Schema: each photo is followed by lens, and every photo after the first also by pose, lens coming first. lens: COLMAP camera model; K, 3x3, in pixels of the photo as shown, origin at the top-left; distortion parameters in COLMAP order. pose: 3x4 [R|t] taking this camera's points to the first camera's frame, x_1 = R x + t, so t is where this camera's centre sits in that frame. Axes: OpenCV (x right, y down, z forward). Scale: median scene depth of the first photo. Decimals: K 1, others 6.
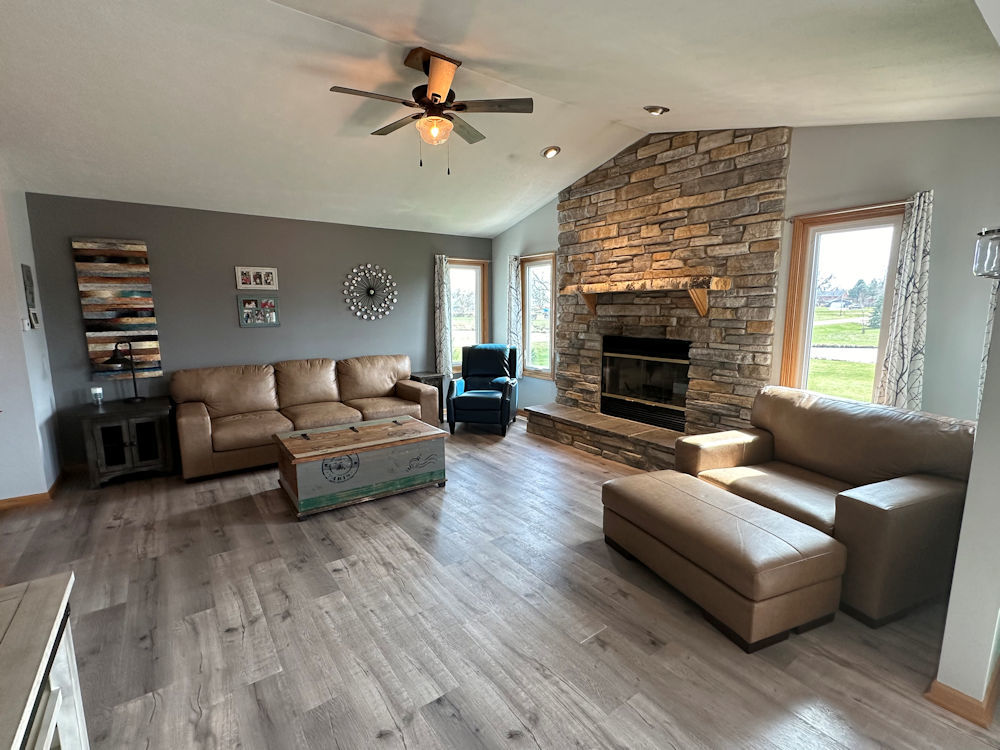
lens RADIAL K [[457.1, 0, 502.7], [0, 457.1, 384.6], [0, 0, 1]] dist [-0.010422, -0.000601]
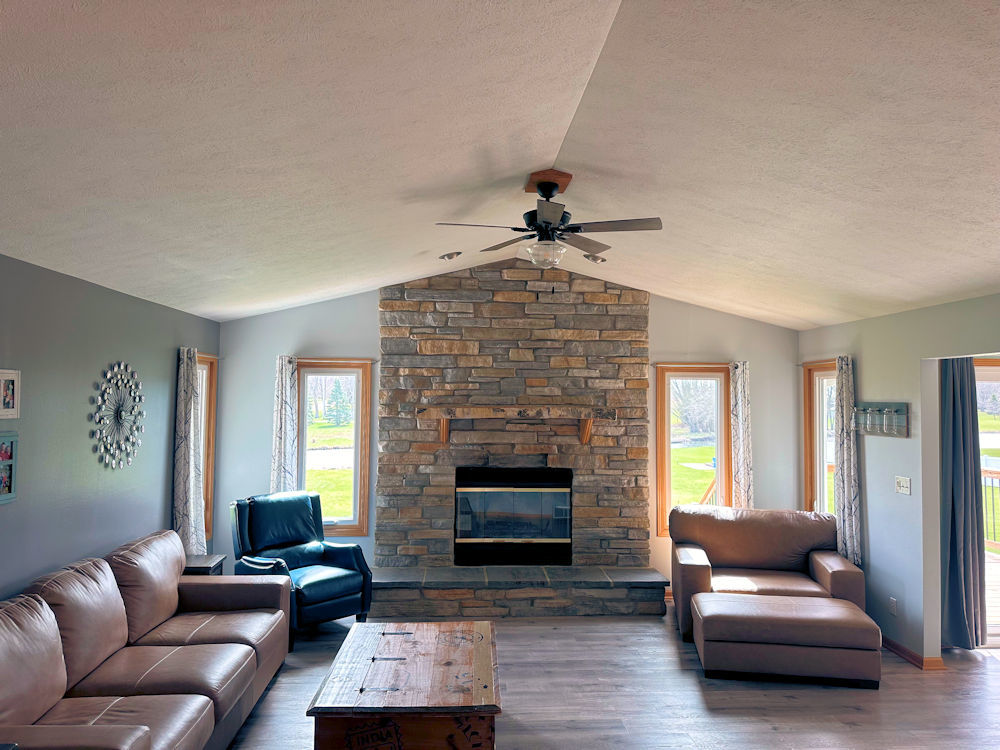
lens RADIAL K [[695.9, 0, 499.2], [0, 695.9, 364.3], [0, 0, 1]] dist [0.020598, -0.017325]
pose [[0.552347, 0.050079, 0.832108, -0.937185], [0.124368, 0.982072, -0.141658, -0.122393], [-0.824285, 0.181732, 0.536217, 0.274718]]
